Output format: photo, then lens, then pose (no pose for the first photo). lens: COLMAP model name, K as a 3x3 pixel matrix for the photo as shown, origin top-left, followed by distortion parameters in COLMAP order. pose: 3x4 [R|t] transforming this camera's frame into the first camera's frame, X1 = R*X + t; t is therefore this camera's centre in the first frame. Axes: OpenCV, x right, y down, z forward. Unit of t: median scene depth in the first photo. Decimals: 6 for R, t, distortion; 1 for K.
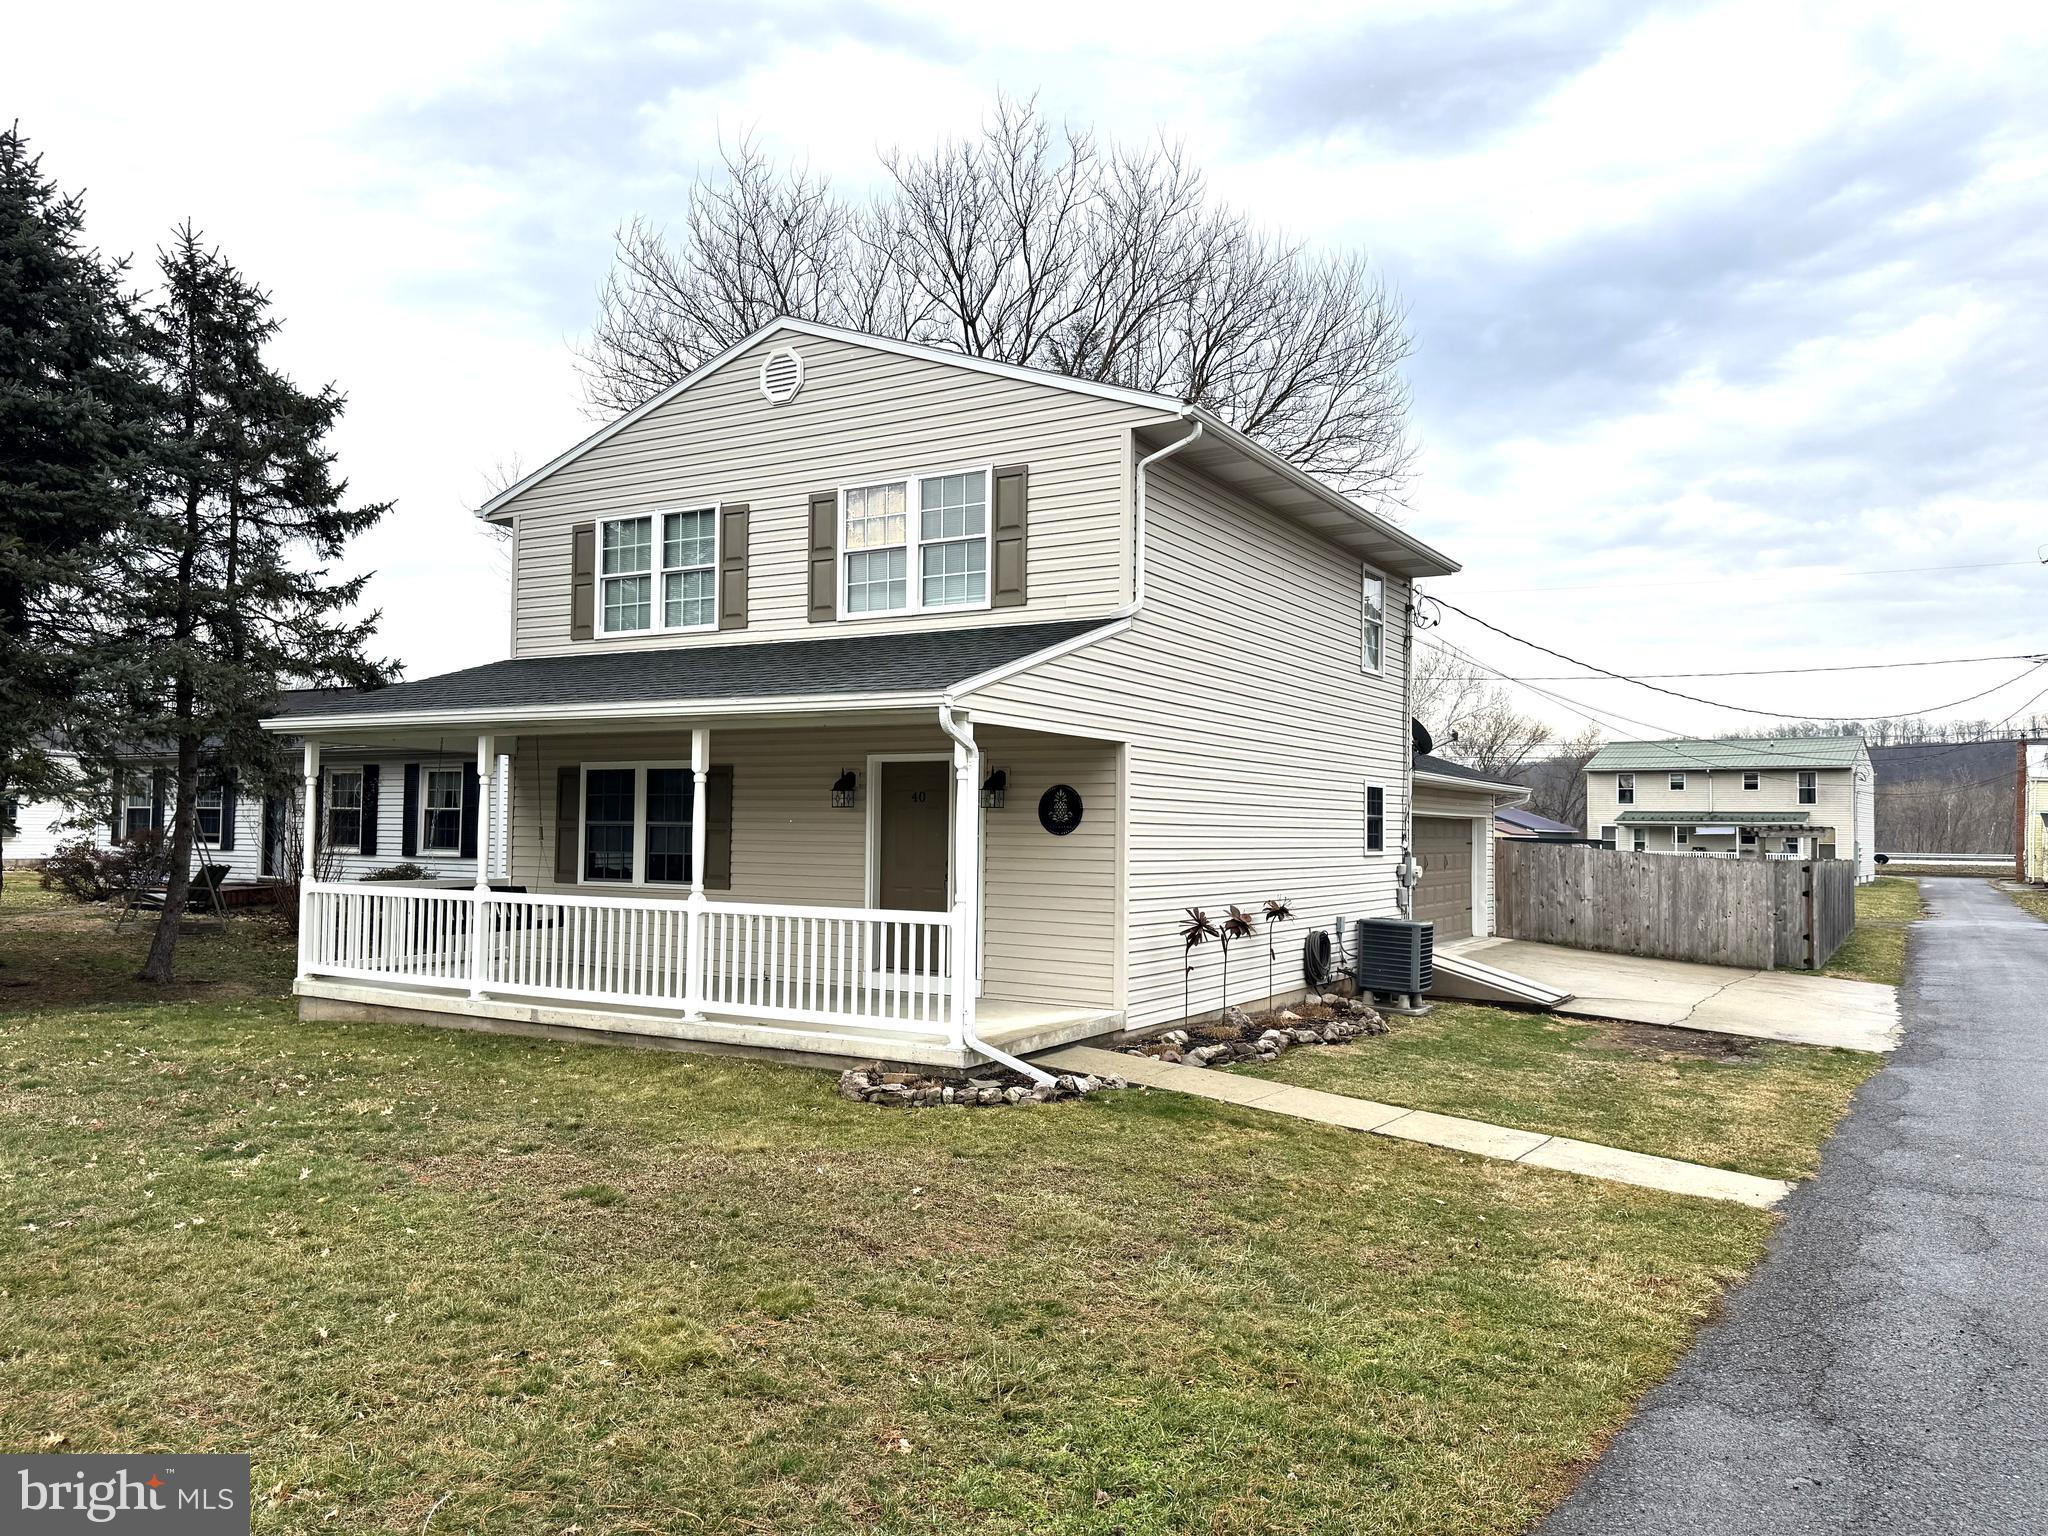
lens RADIAL K [[1497.2, 0, 1025.3], [0, 1497.2, 769.9], [0, 0, 1]] dist [0.111496, 0.001254]
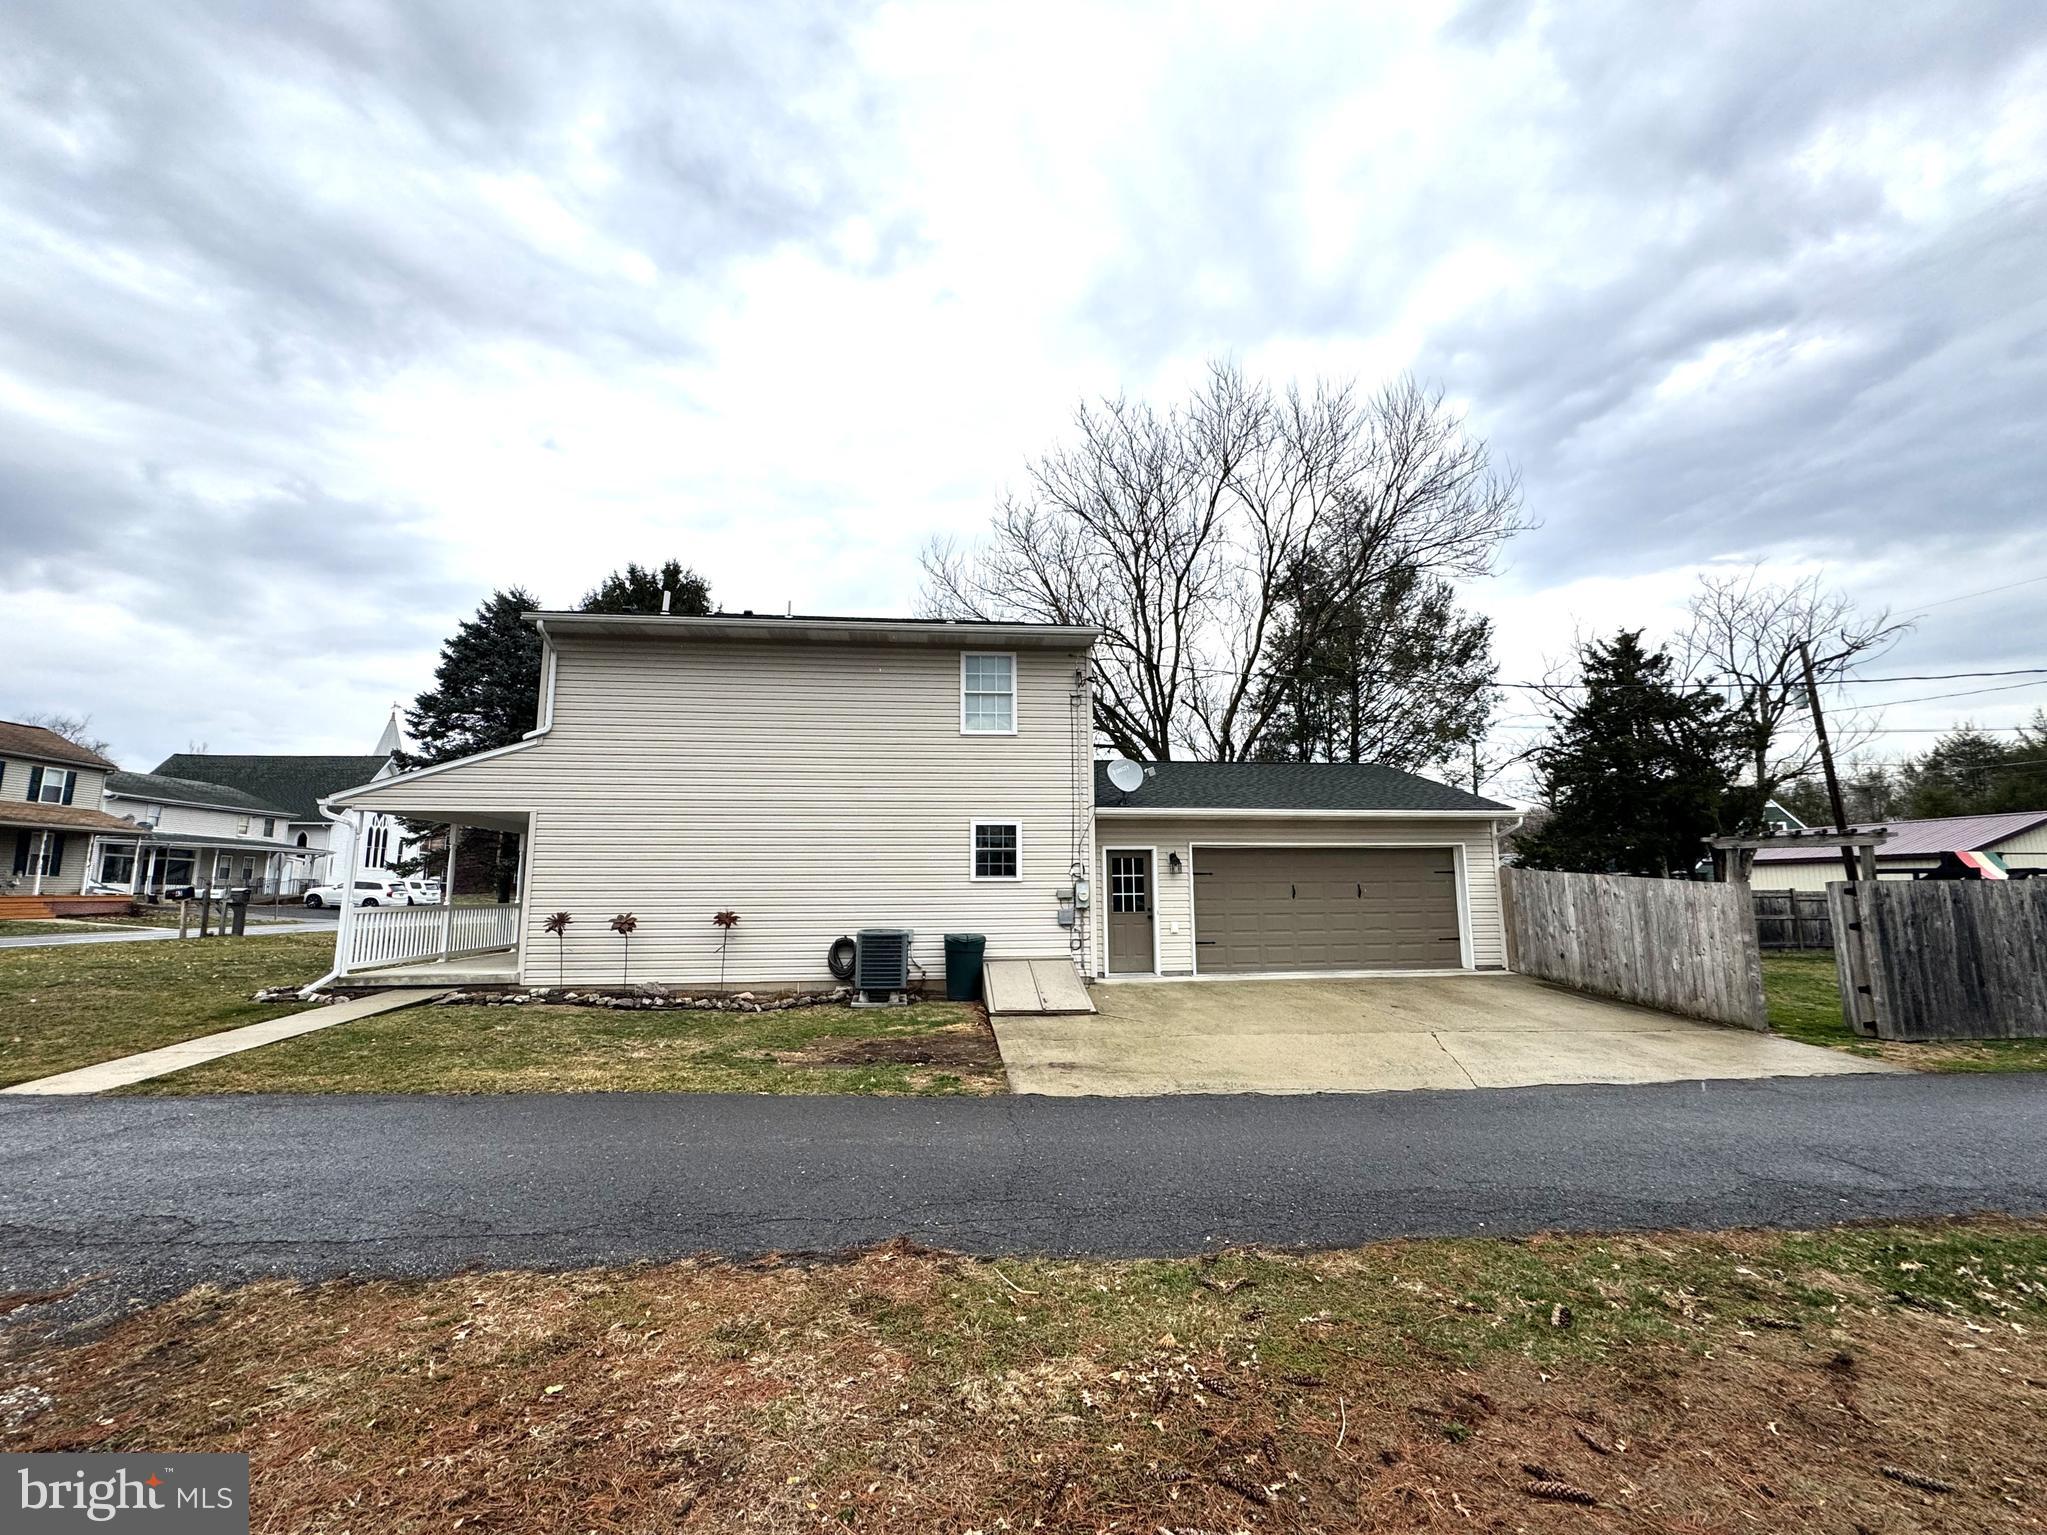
lens RADIAL K [[810.3, 0, 1029.3], [0, 810.3, 765.4], [0, 0, 1]] dist [-0.000686, -0.000078]
pose [[0.597861, -0.134286, -0.790272, 1.081735], [0.042591, 0.989797, -0.135969, 0.076648], [0.800468, 0.047632, 0.597480, 0.874243]]
